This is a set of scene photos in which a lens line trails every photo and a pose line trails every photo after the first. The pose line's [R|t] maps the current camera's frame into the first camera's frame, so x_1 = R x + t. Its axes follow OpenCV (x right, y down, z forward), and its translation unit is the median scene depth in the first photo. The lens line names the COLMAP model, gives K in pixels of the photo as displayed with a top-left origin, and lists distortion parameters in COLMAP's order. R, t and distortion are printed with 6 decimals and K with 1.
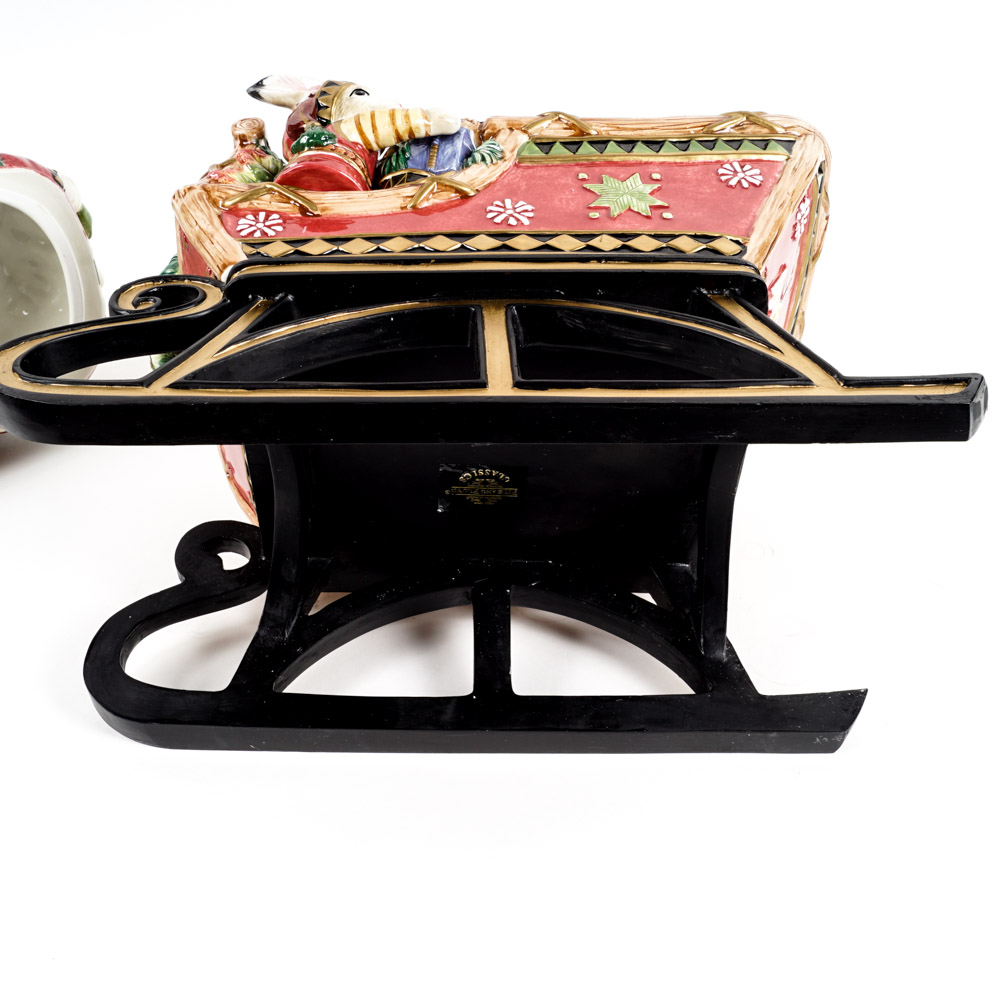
lens RADIAL K [[1116.6, 0, 500.0], [0, 1116.6, 500.0], [0, 0, 1]] dist [-0.112033, 0.030809]
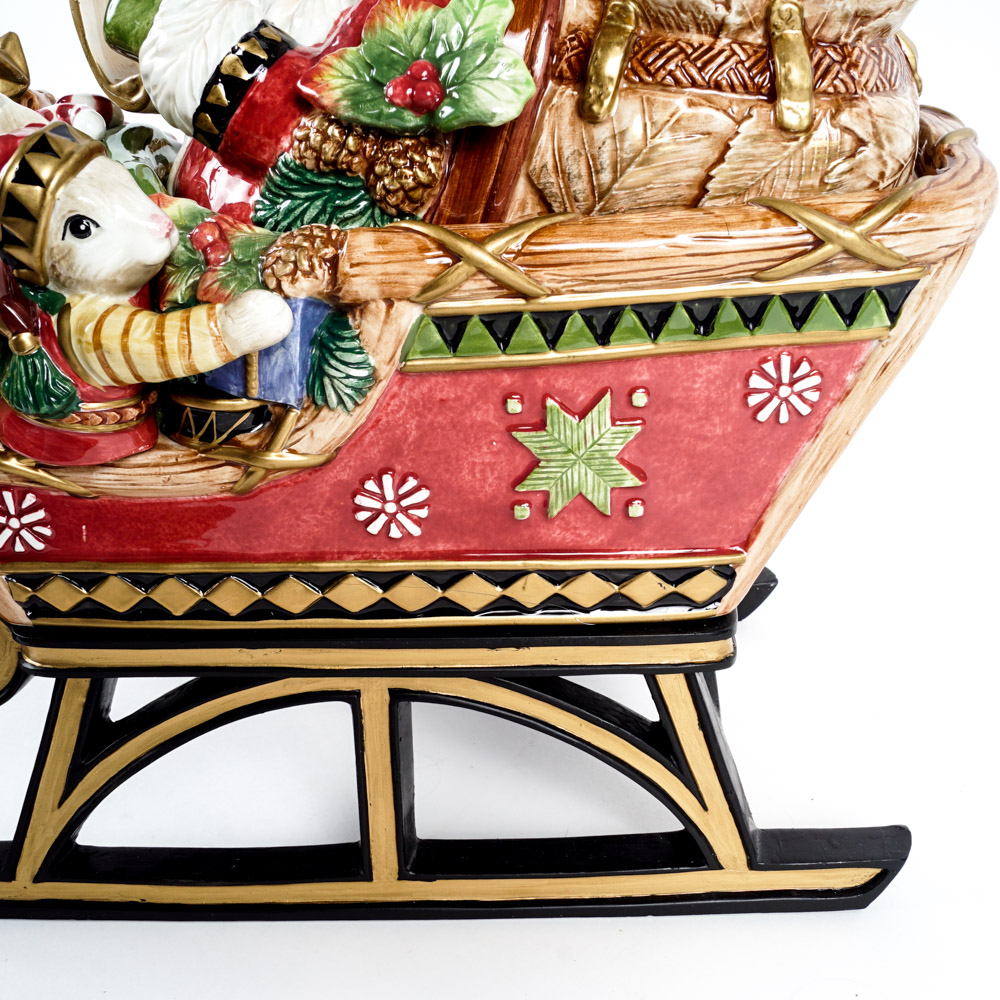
lens RADIAL K [[1116.6, 0, 500.0], [0, 1116.6, 500.0], [0, 0, 1]] dist [-0.112033, 0.030809]
pose [[0.999564, 0.009999, 0.027781, 0.053300], [-0.029524, 0.349129, 0.936610, -0.860516], [-0.000334, -0.937021, 0.349272, 0.771191]]
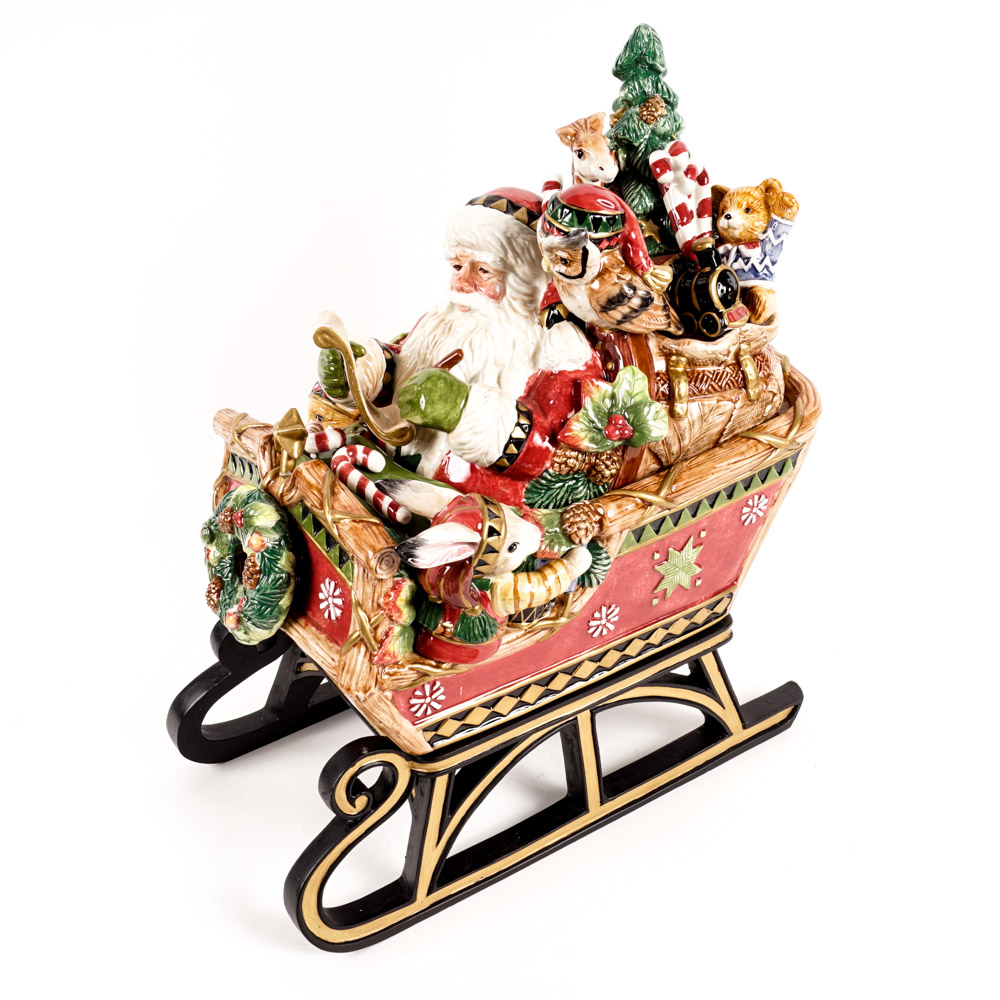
lens RADIAL K [[1116.6, 0, 500.0], [0, 1116.6, 500.0], [0, 0, 1]] dist [-0.112033, 0.030809]
pose [[0.848313, -0.268408, 0.456423, -0.619647], [-0.365913, 0.325876, 0.871729, -1.341366], [-0.382717, -0.906511, 0.178231, 0.936343]]
